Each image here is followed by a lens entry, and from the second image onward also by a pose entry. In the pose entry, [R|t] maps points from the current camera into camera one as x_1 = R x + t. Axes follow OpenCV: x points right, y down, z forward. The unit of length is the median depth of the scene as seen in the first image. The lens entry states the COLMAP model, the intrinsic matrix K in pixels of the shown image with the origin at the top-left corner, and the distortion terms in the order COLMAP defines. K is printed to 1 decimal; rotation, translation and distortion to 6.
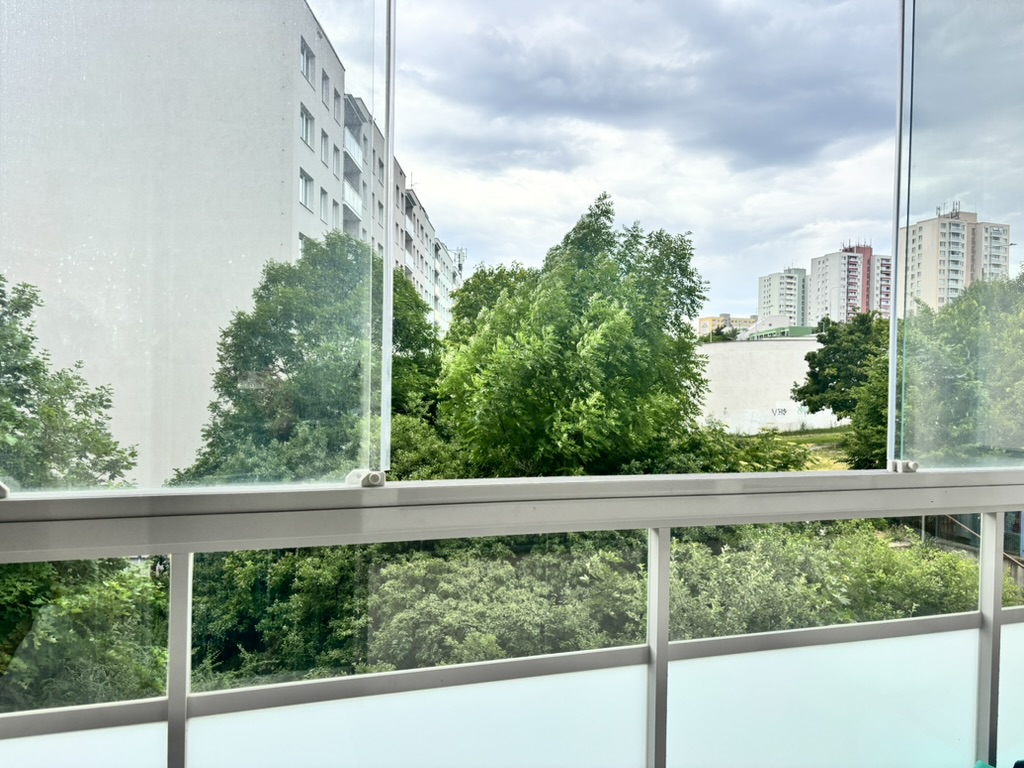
lens RADIAL K [[781.4, 0, 507.3], [0, 781.4, 396.1], [0, 0, 1]] dist [0.067078, -0.069453]
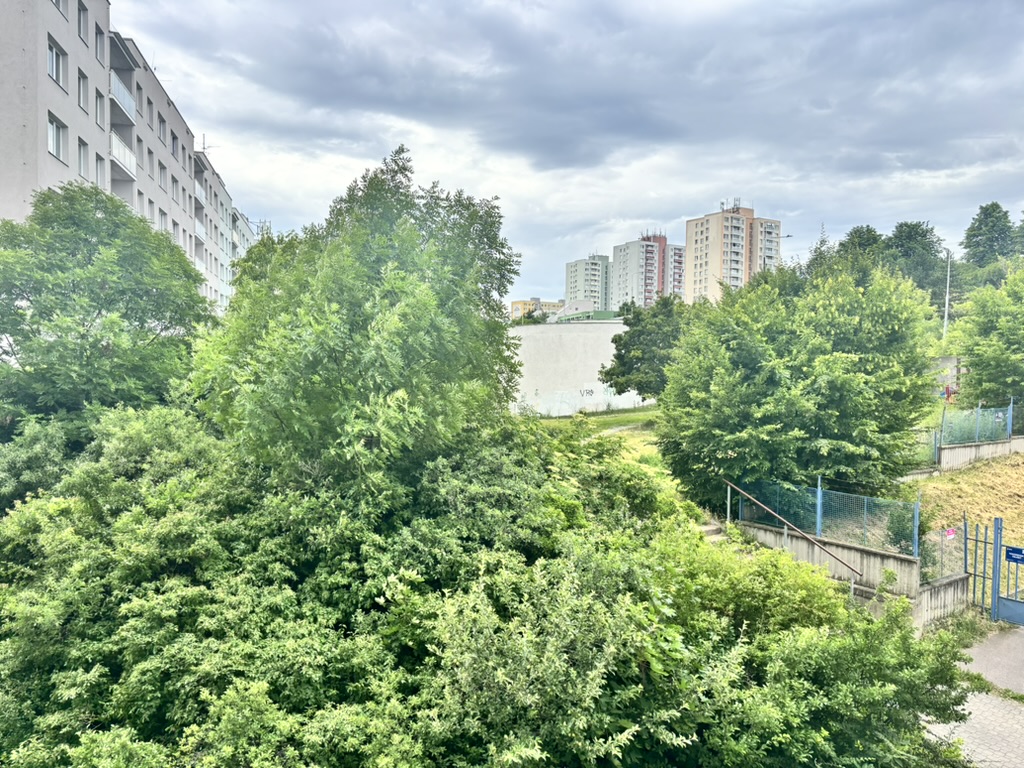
lens RADIAL K [[770.2, 0, 512.0], [0, 770.2, 384.0], [0, 0, 1]] dist [0.091511, -0.000316]
pose [[0.971471, -0.010065, 0.236944, 0.031375], [0.007964, 0.999920, 0.009823, -0.005520], [-0.237024, -0.007655, 0.971474, 0.121631]]
